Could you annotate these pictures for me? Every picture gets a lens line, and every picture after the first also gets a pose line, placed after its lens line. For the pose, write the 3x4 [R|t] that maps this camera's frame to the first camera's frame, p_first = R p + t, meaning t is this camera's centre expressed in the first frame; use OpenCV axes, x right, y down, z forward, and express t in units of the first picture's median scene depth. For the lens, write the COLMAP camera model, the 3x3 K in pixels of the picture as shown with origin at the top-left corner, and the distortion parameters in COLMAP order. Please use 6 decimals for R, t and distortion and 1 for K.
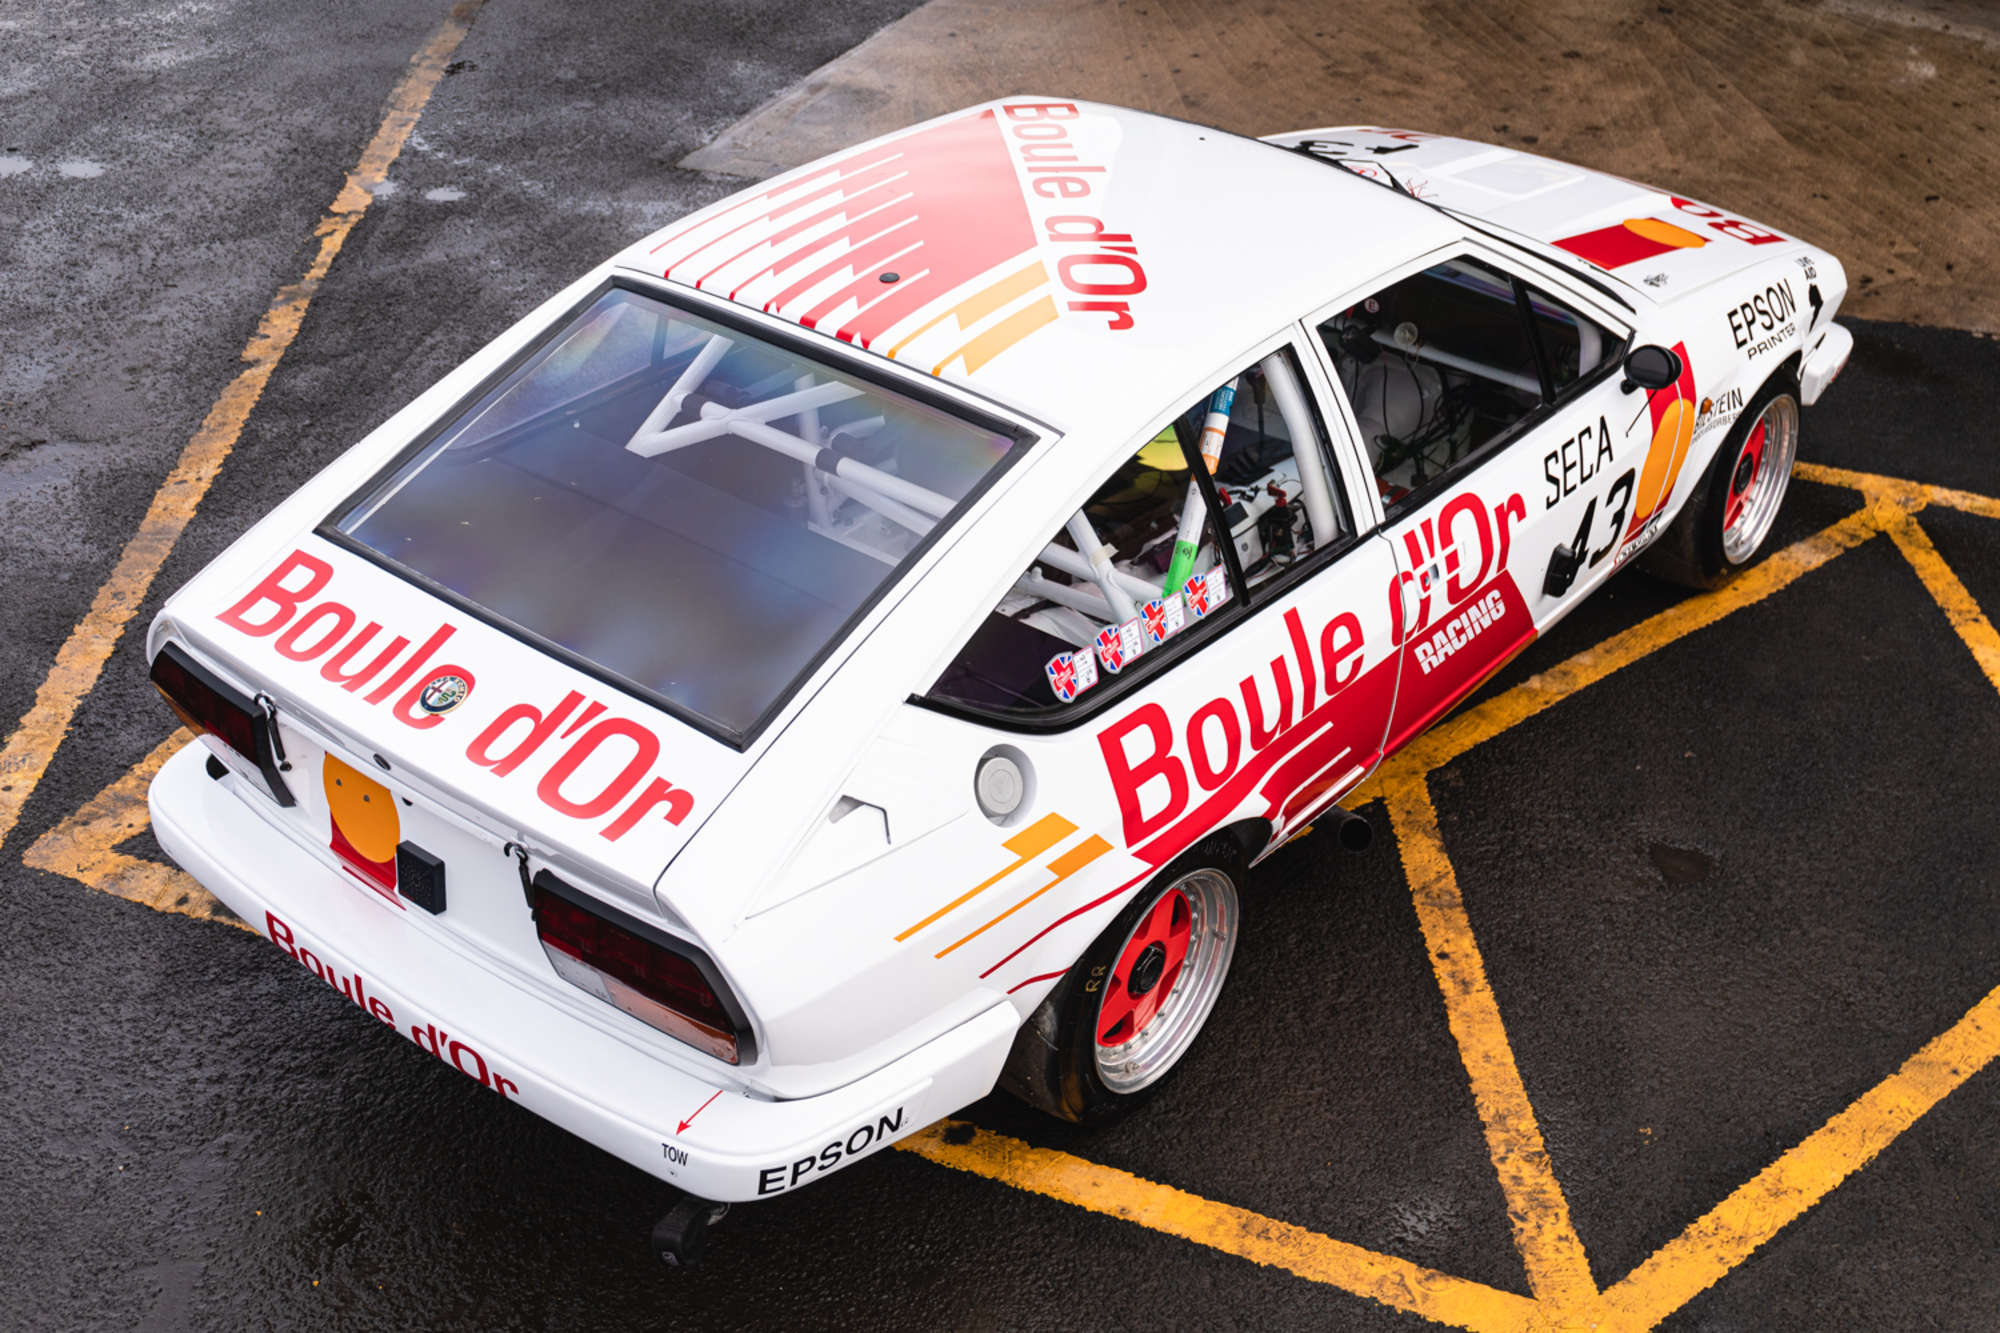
lens RADIAL K [[2368.8, 0, 1000.0], [0, 2368.8, 666.5], [0, 0, 1]] dist [-0.043476, -0.048437]
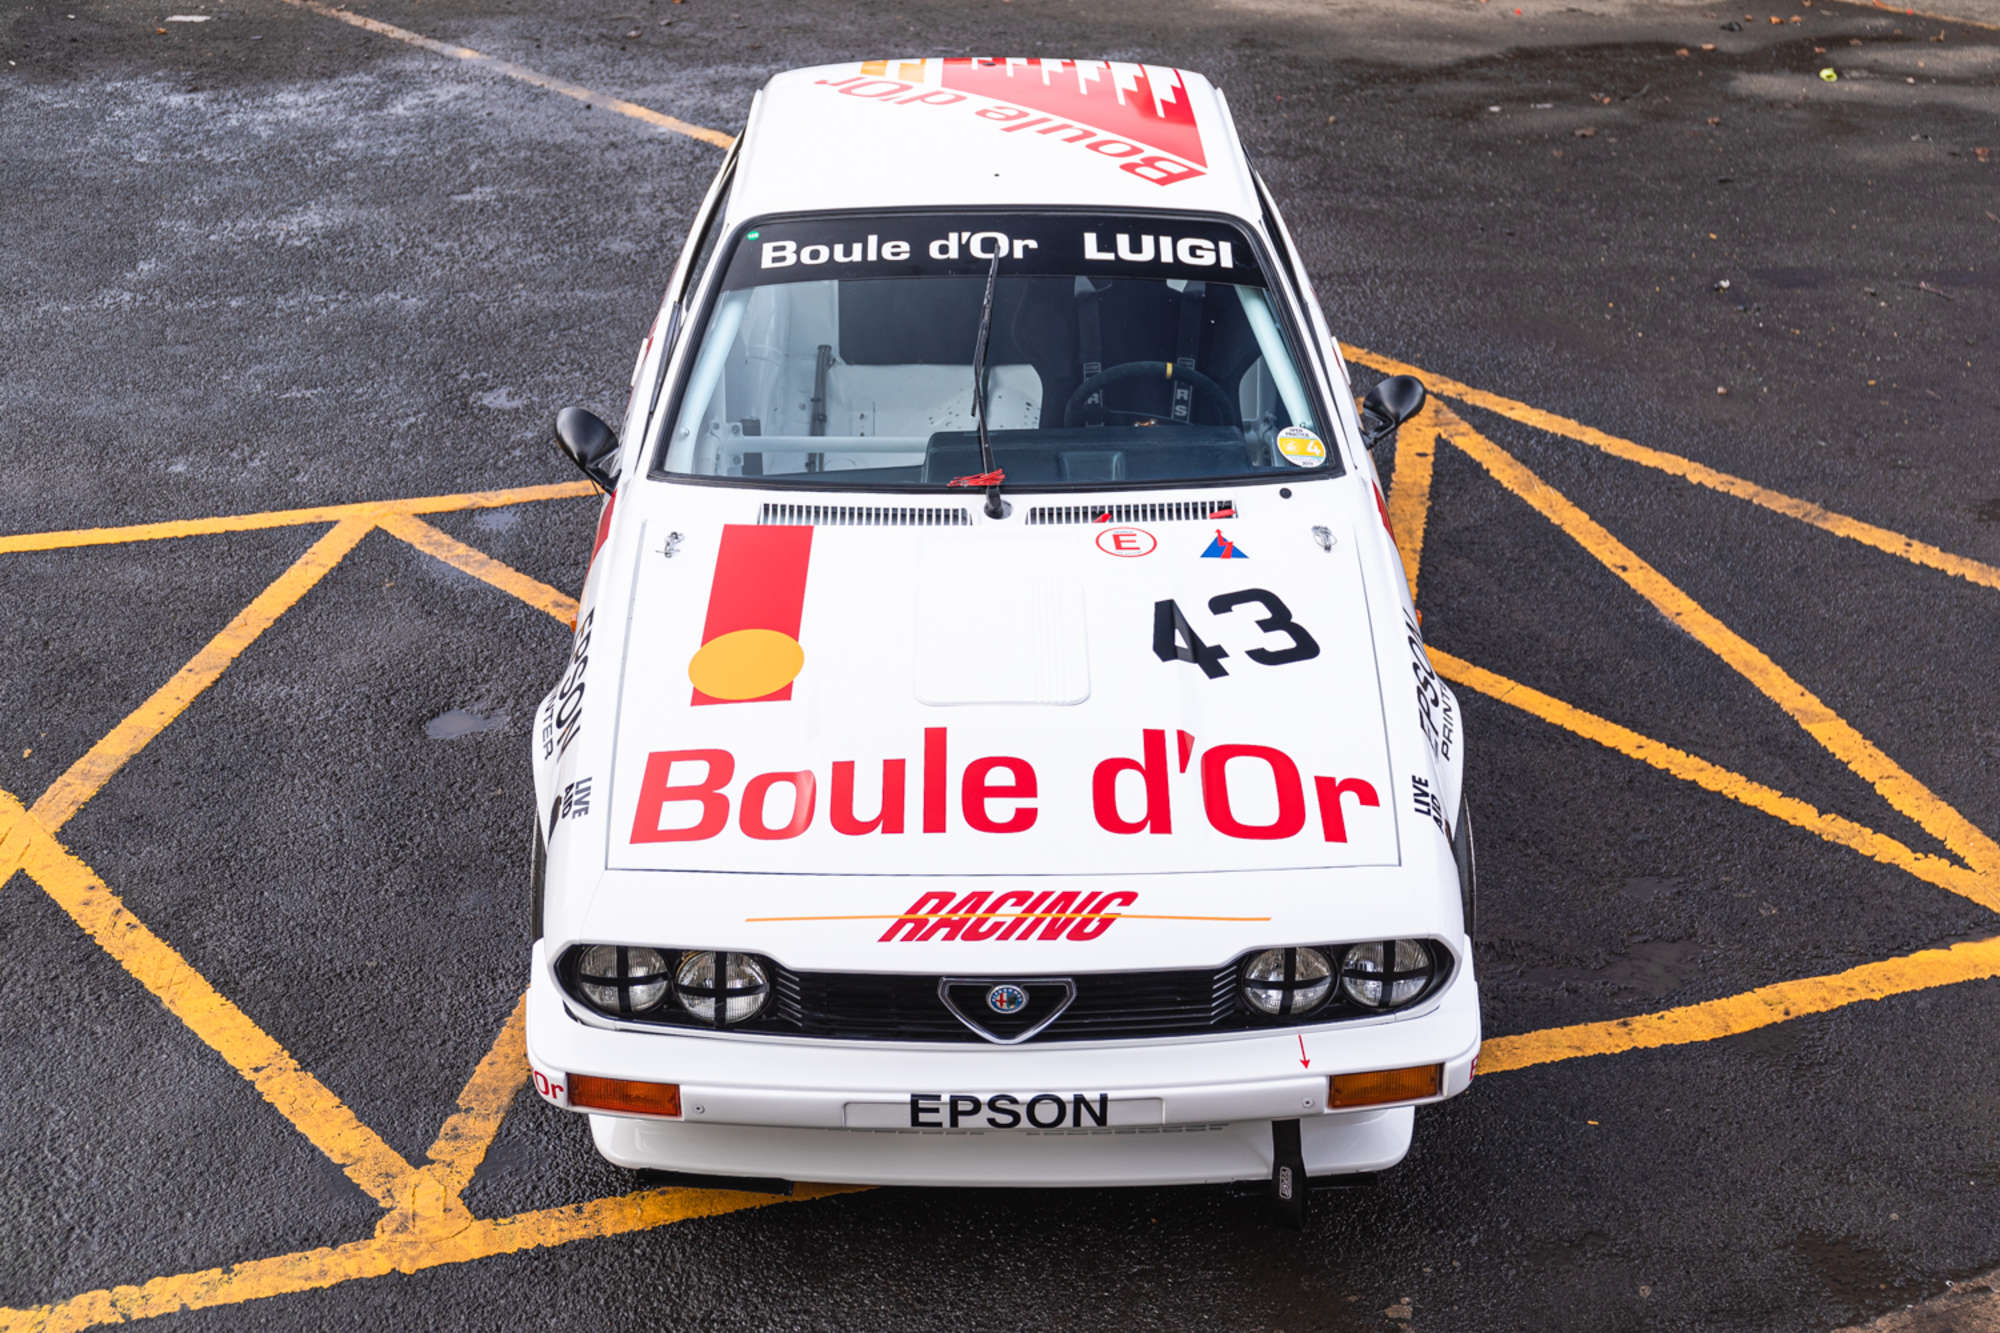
lens RADIAL K [[2699.6, 0, 1052.0], [0, 2699.6, 669.0], [0, 0, 1]] dist [-0.016073, -0.008730]
pose [[-0.759309, 0.261418, -0.595911, 1.038908], [-0.368322, 0.582291, 0.724759, -1.205453], [0.536459, 0.769804, -0.345853, 1.972097]]
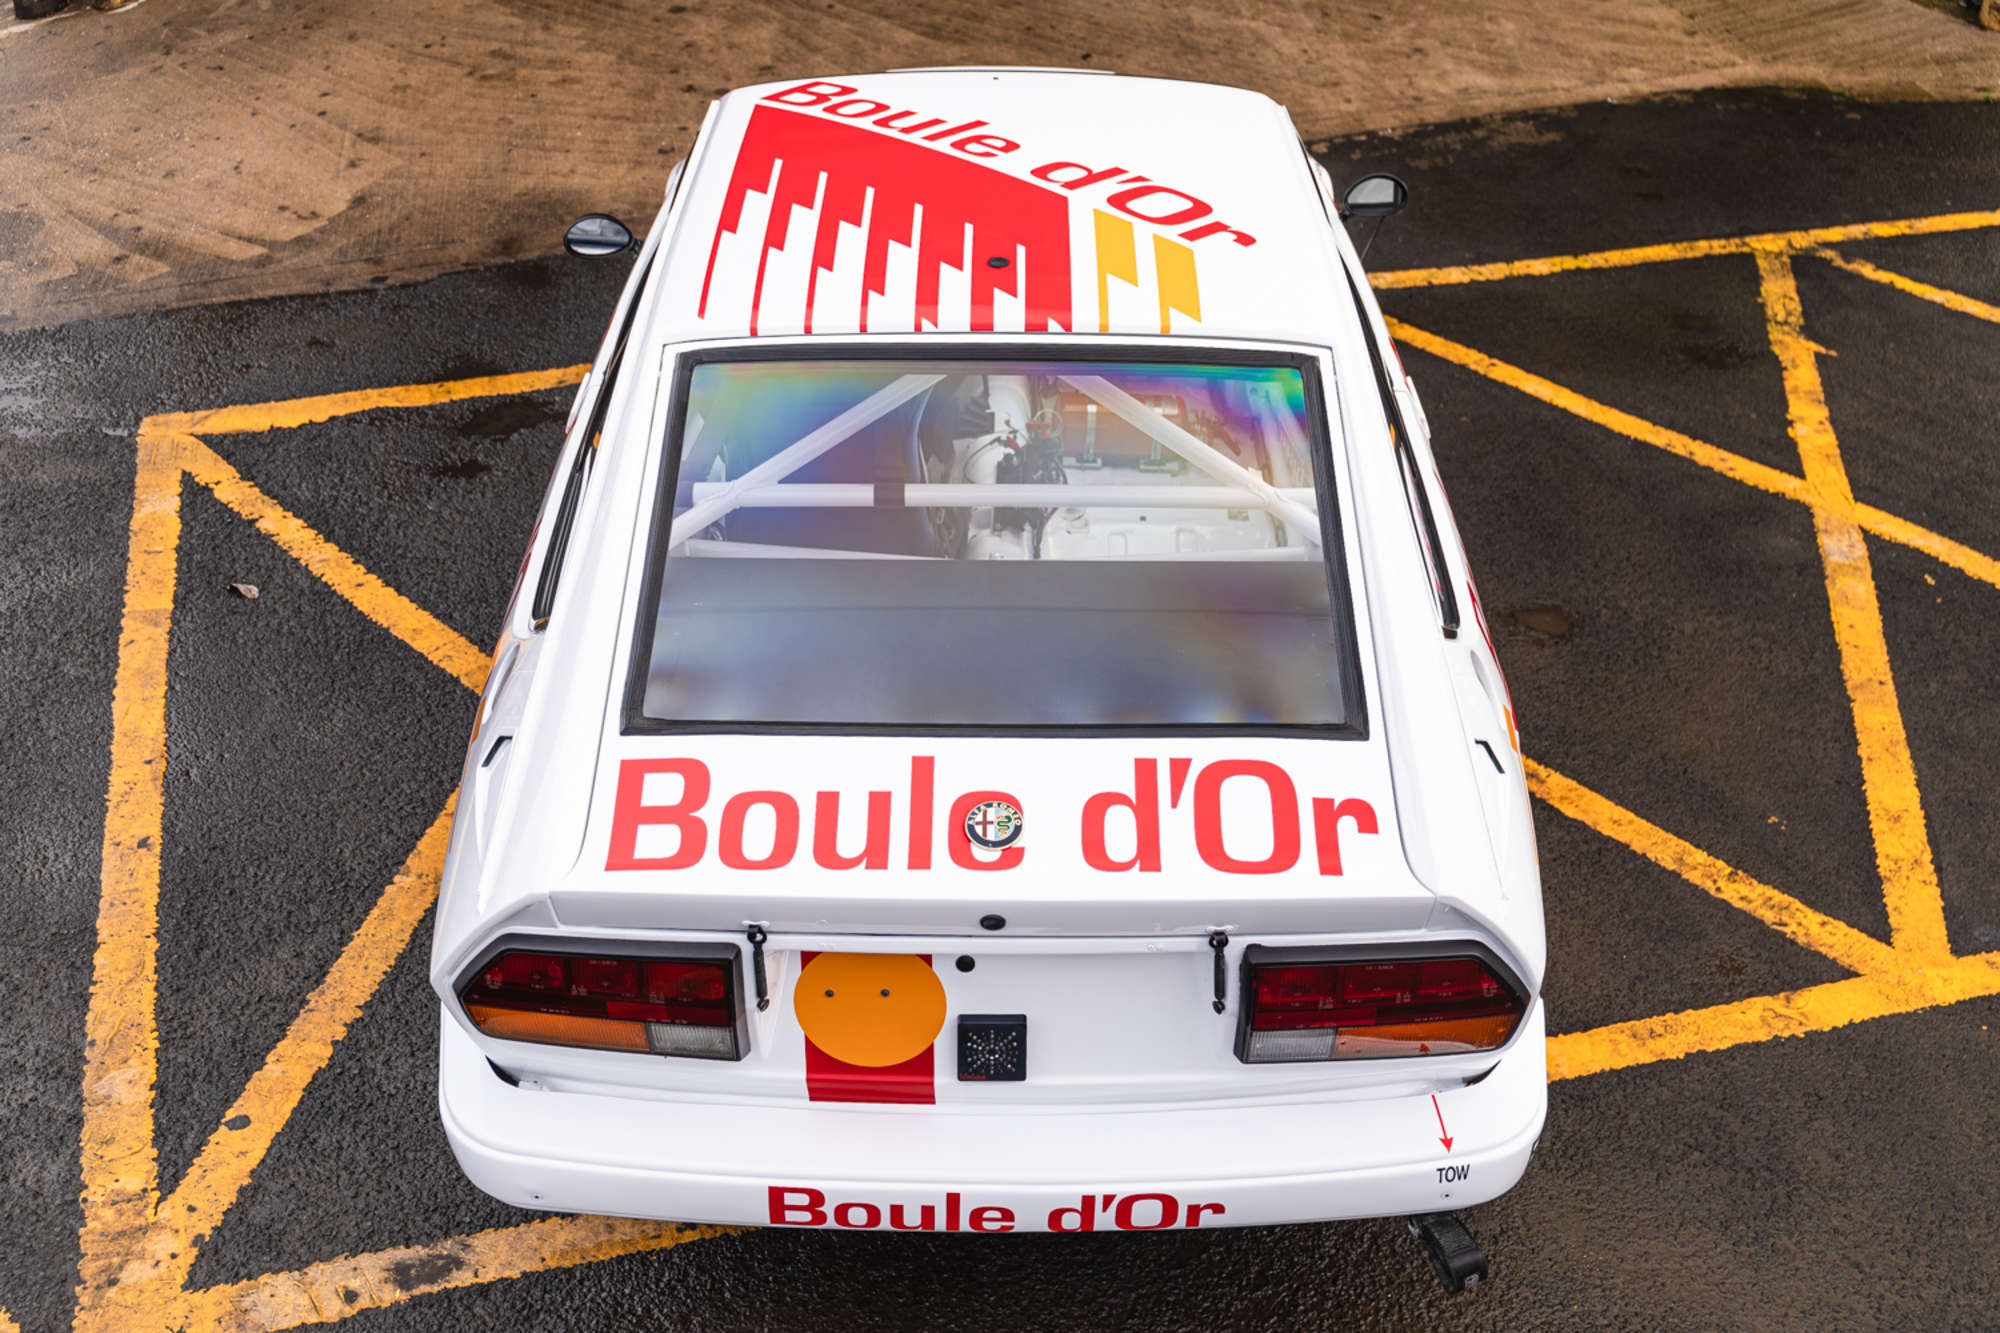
lens RADIAL K [[2336.2, 0, 1000.0], [0, 2336.2, 666.5], [0, 0, 1]] dist [-0.024819, -0.027407]
pose [[0.779786, -0.343199, 0.523592, -0.609470], [0.344161, 0.933633, 0.099409, -0.115287], [-0.522960, 0.102683, 0.846150, 0.269514]]
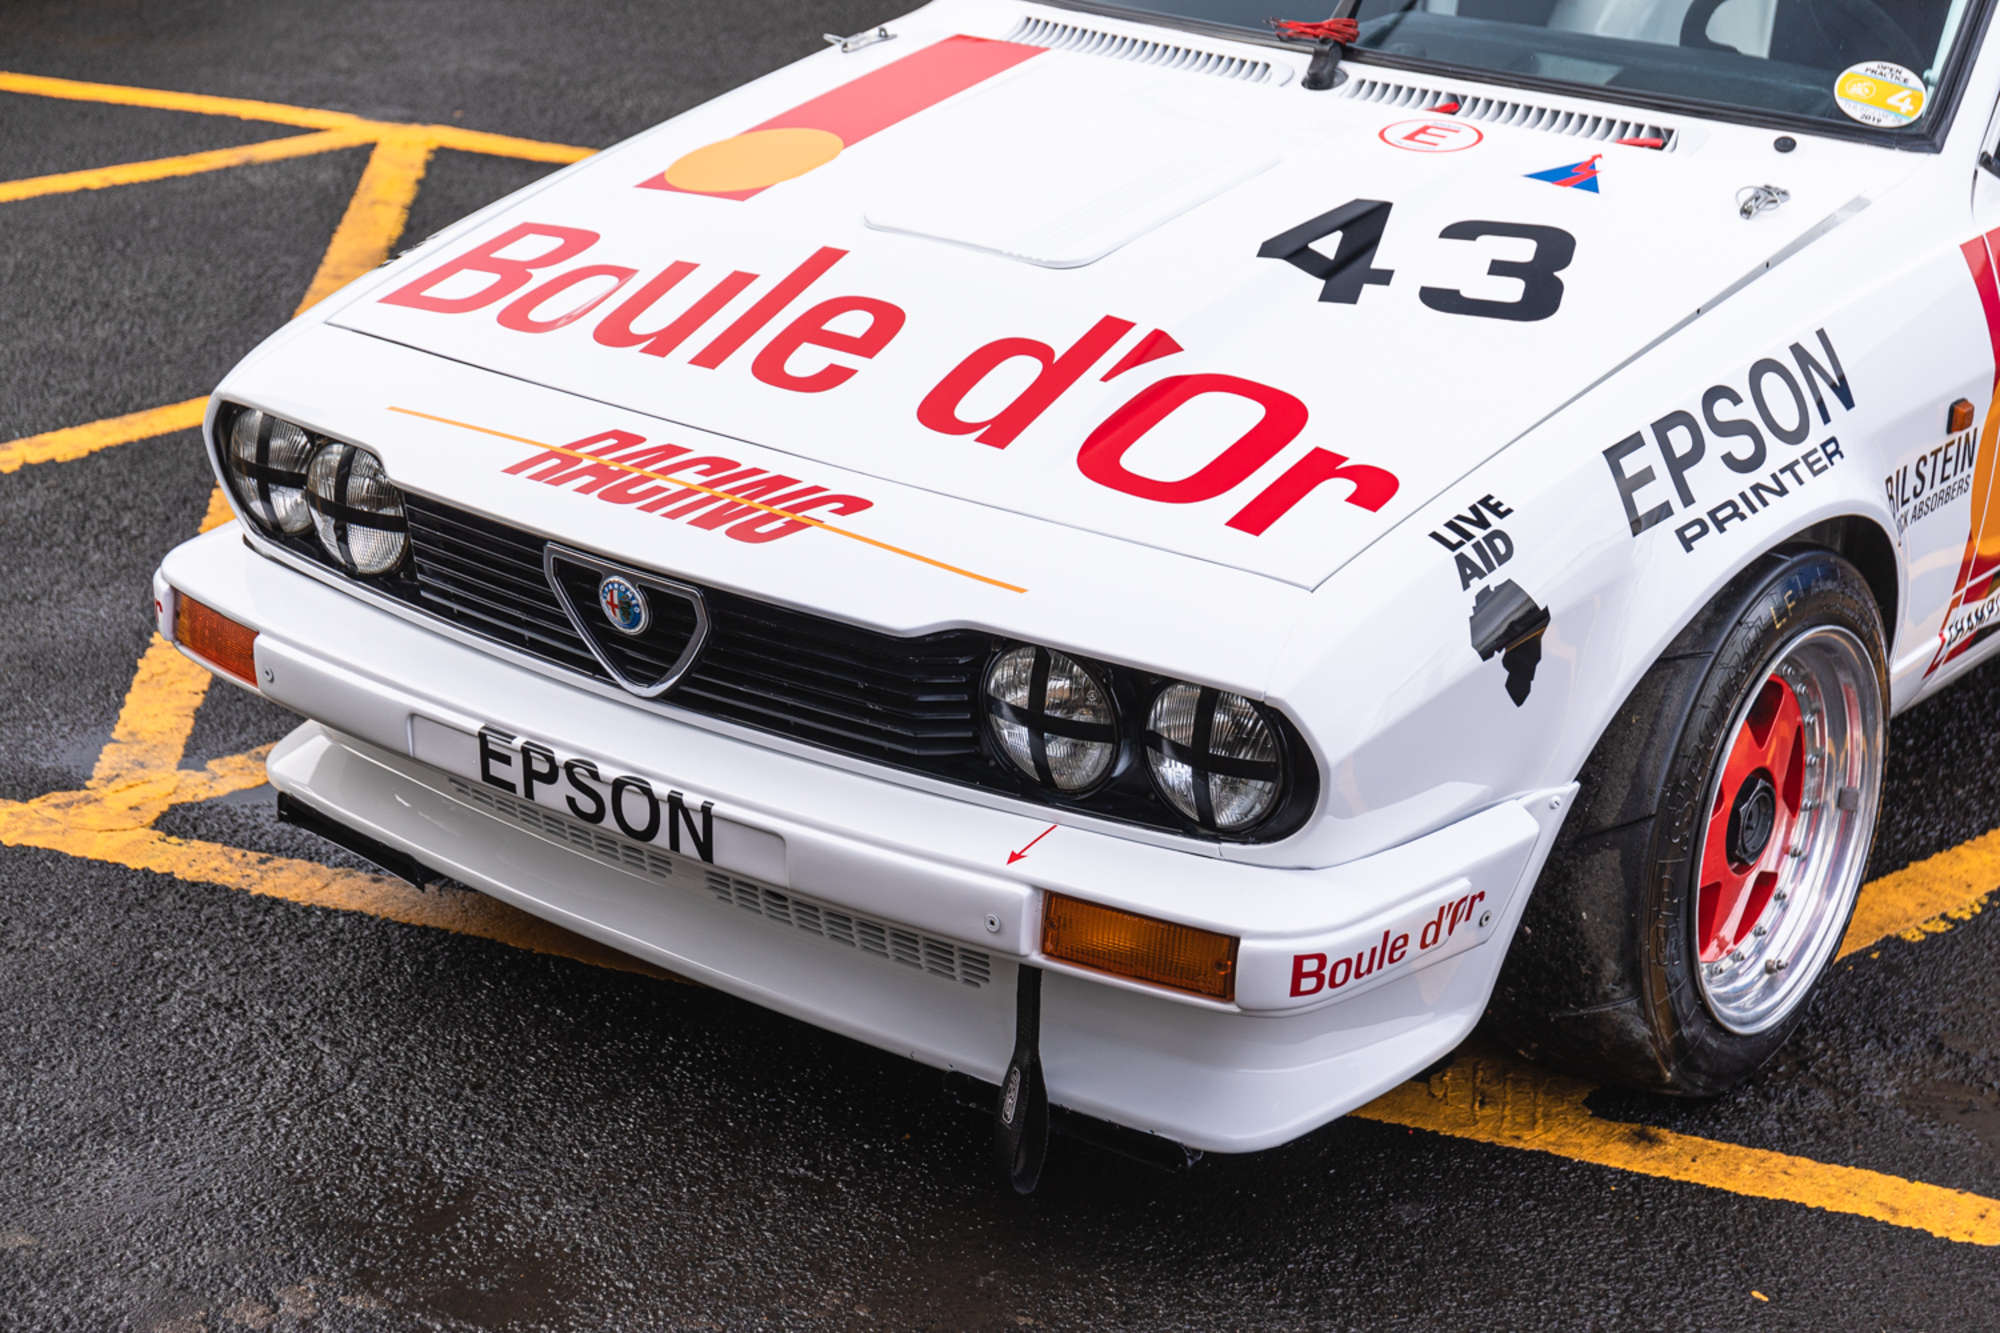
lens RADIAL K [[3868.8, 0, 1000.0], [0, 3868.8, 666.5], [0, 0, 1]] dist [-0.062805, -0.227480]
pose [[-0.998384, -0.036862, -0.043258, 0.387443], [-0.056725, 0.599390, 0.798445, -1.090815], [-0.003504, 0.799608, -0.600512, 2.273000]]
